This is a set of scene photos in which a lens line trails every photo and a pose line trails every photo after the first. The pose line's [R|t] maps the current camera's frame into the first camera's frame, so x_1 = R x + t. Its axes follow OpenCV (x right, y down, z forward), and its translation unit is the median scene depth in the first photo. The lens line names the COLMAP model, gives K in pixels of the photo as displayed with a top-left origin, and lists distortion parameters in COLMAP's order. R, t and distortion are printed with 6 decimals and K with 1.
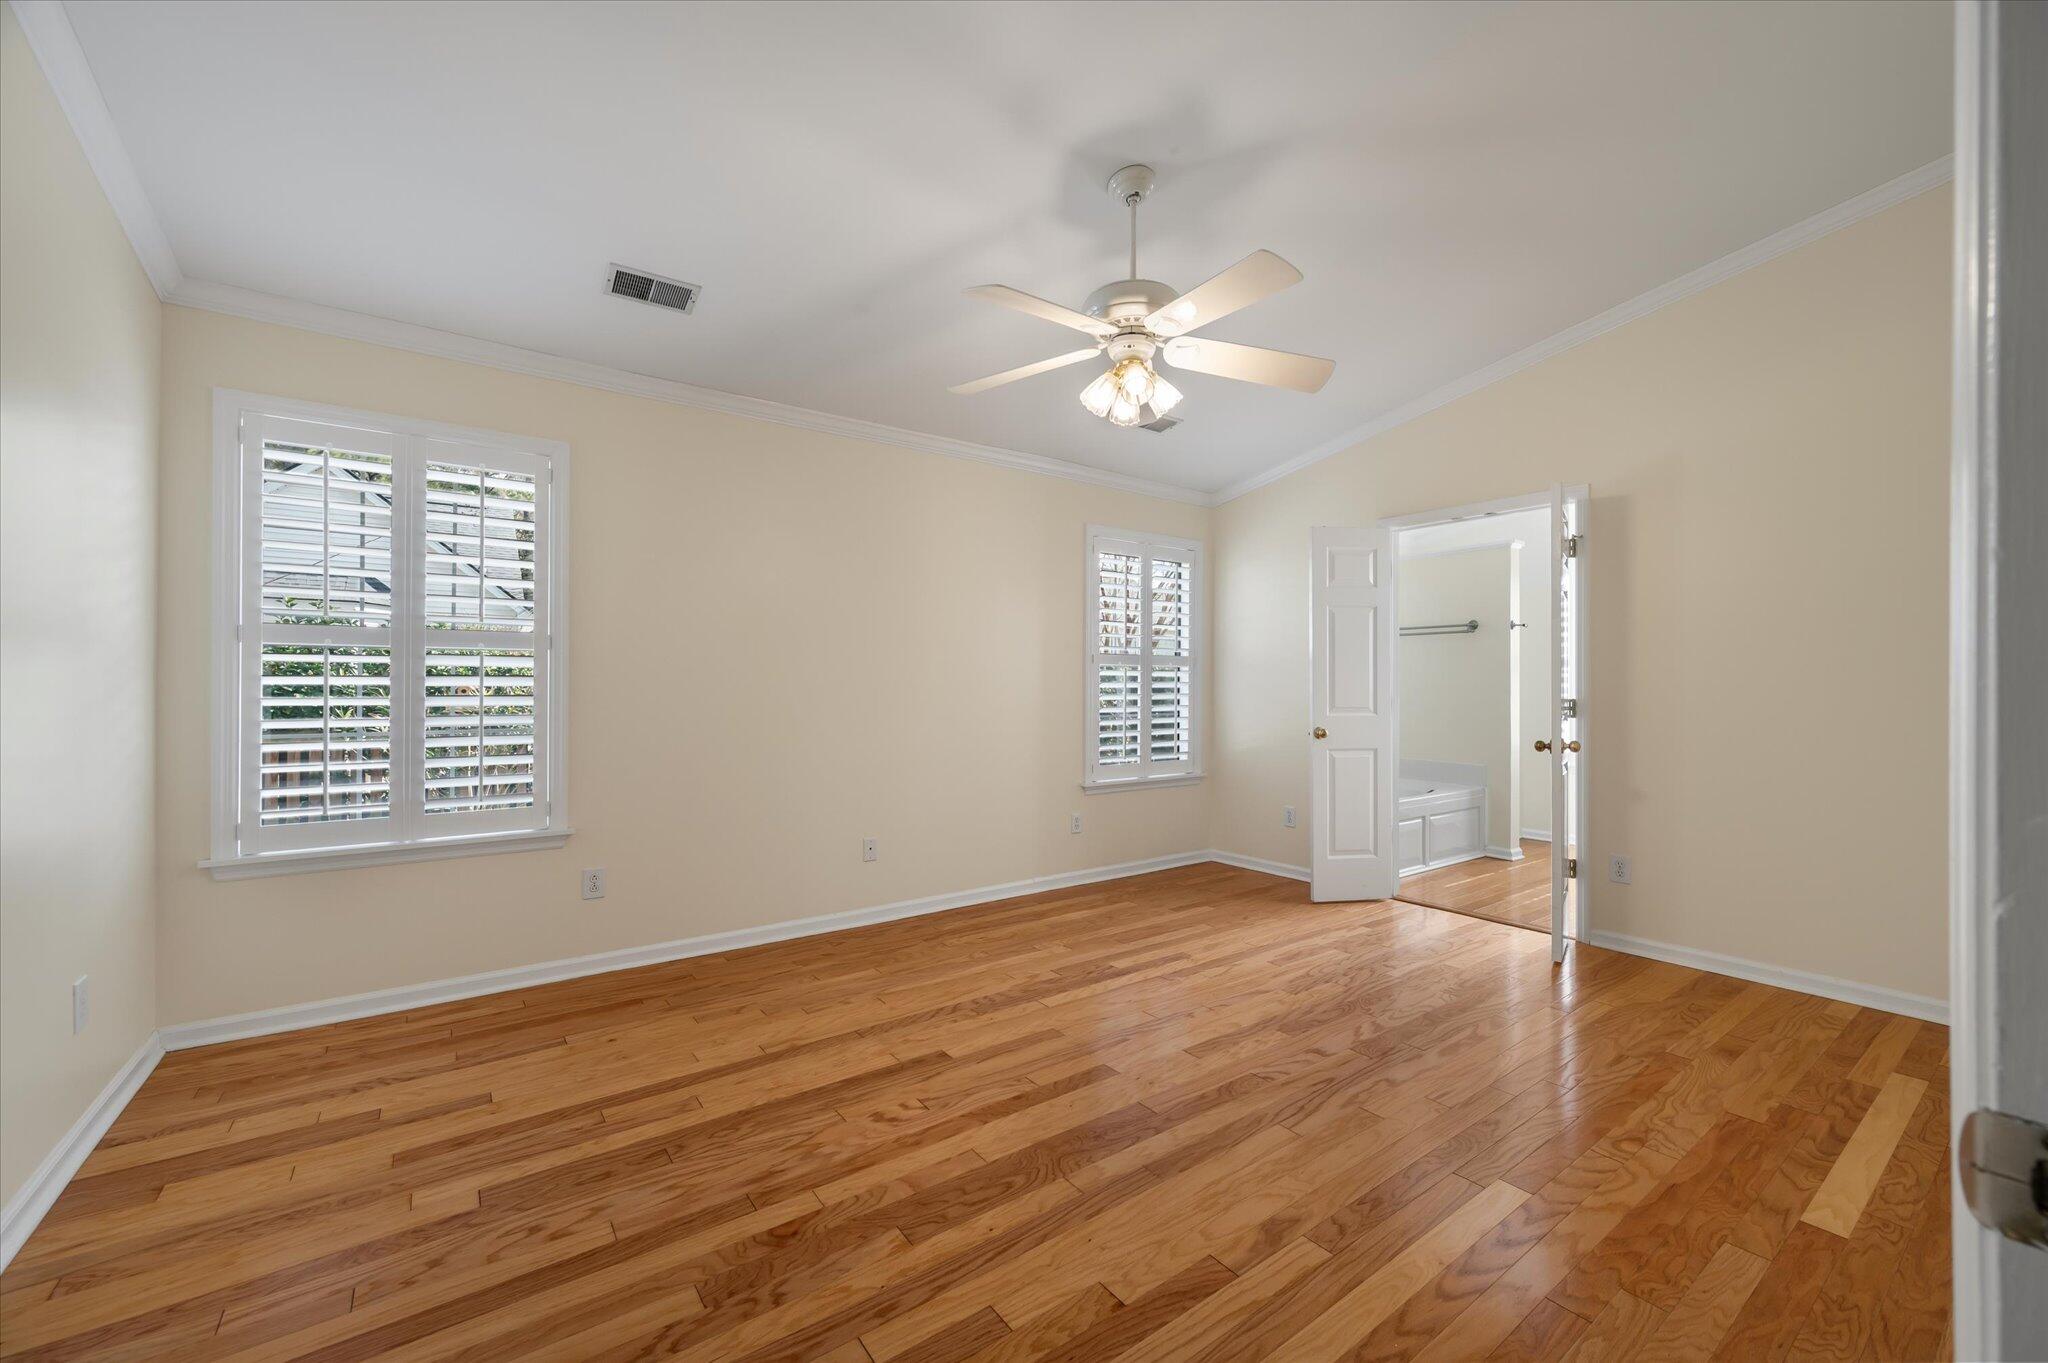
lens RADIAL K [[818.1, 0, 1035.0], [0, 818.1, 686.5], [0, 0, 1]] dist [-0.001583, -0.000476]
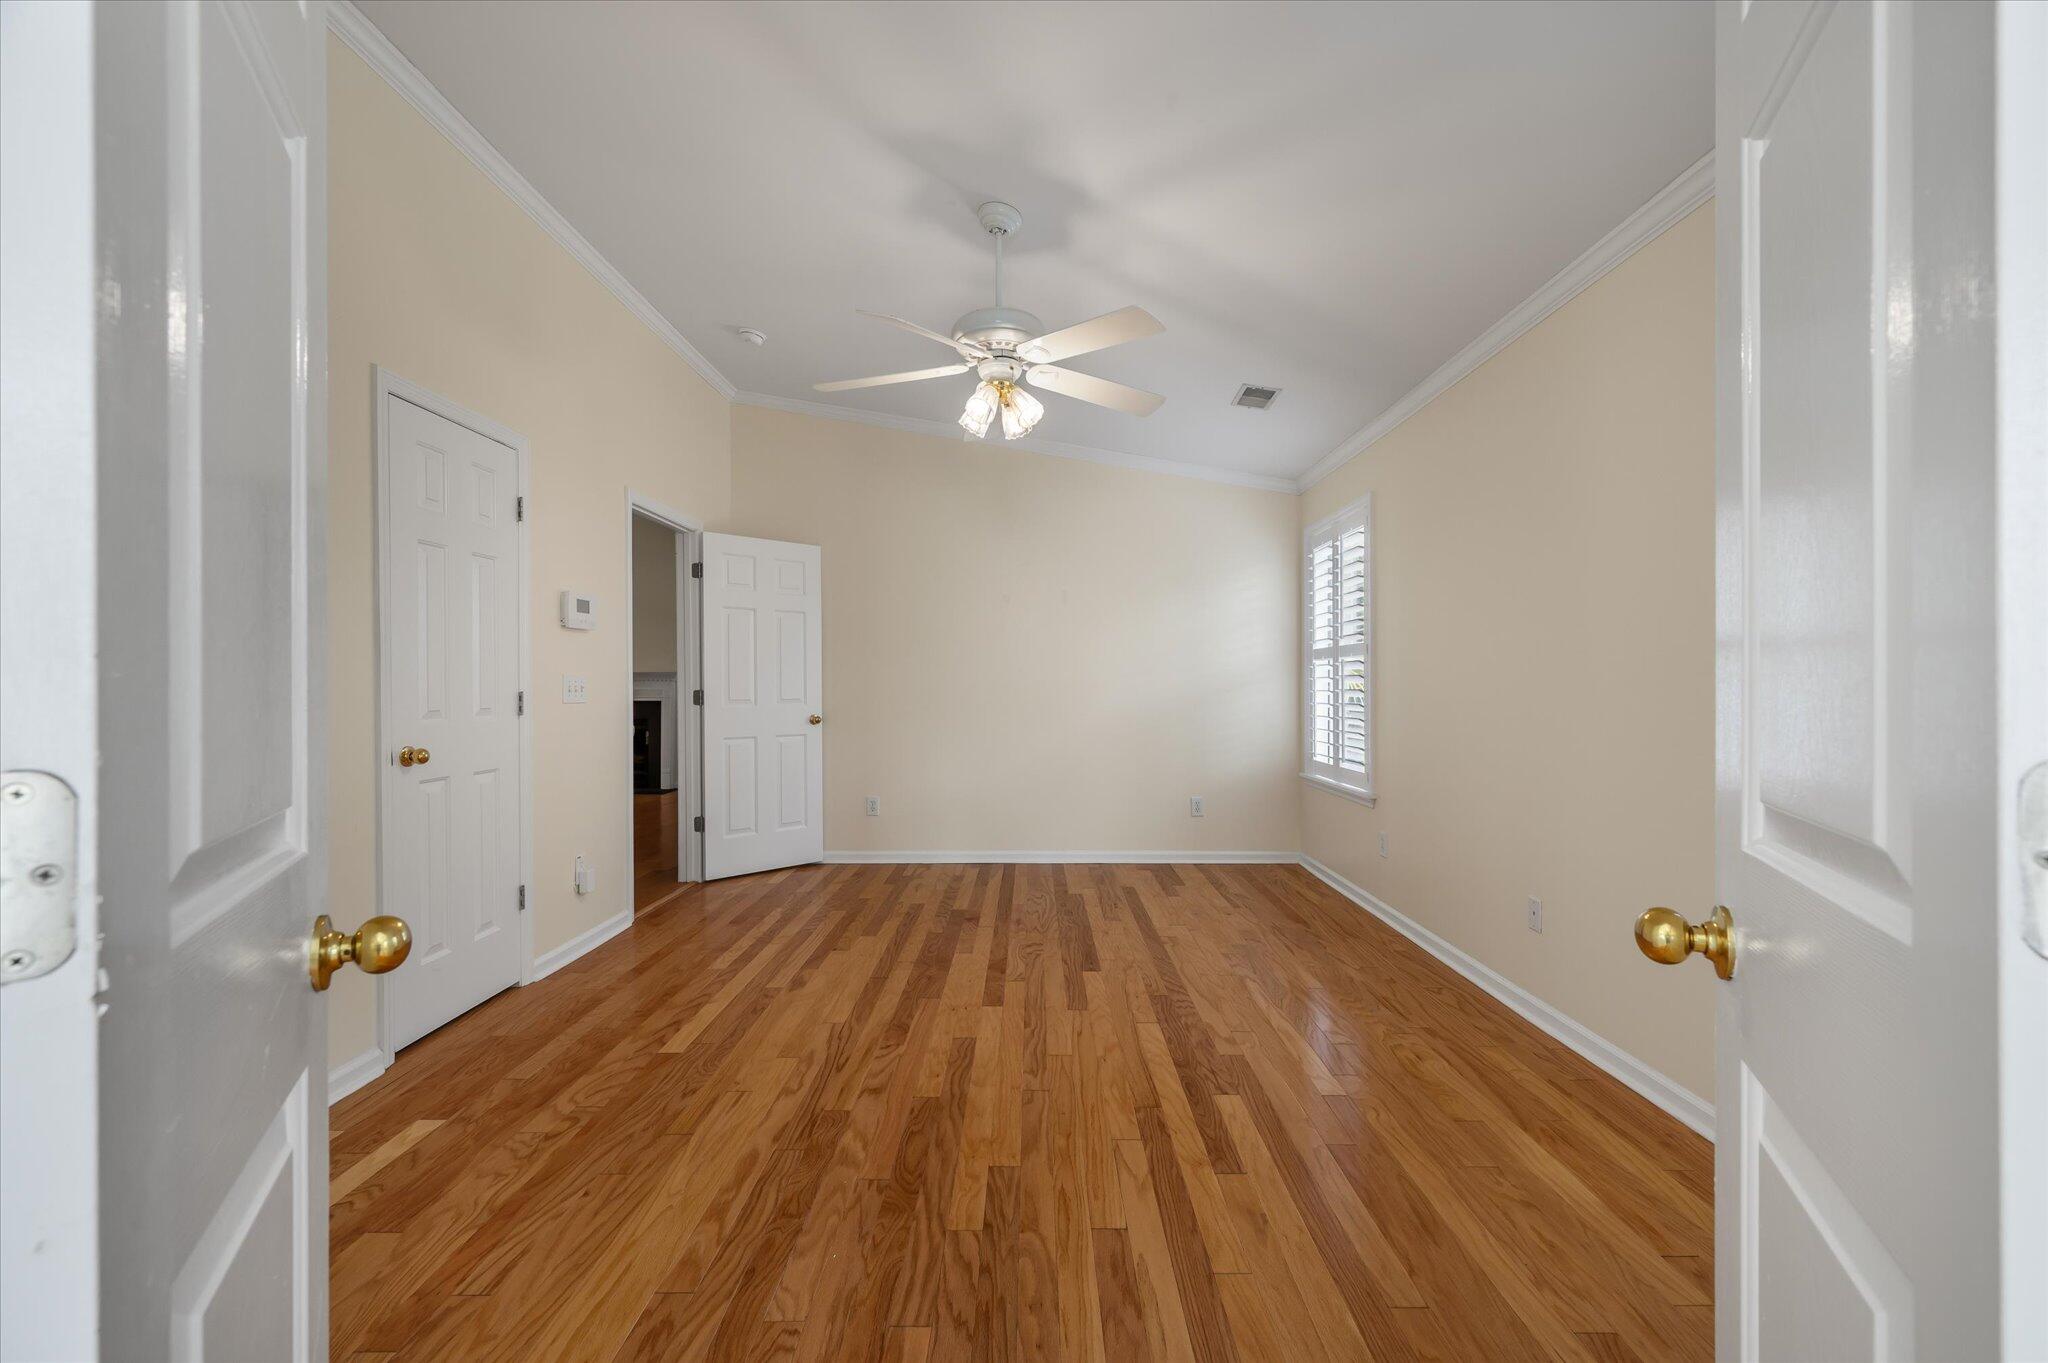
lens RADIAL K [[818.1, 0, 1035.0], [0, 818.1, 686.5], [0, 0, 1]] dist [-0.001583, -0.000476]
pose [[-0.597877, -0.001415, -0.801587, 0.965465], [0.001256, 0.999996, -0.002702, 0.009174], [0.801587, -0.002622, -0.597872, 1.689376]]
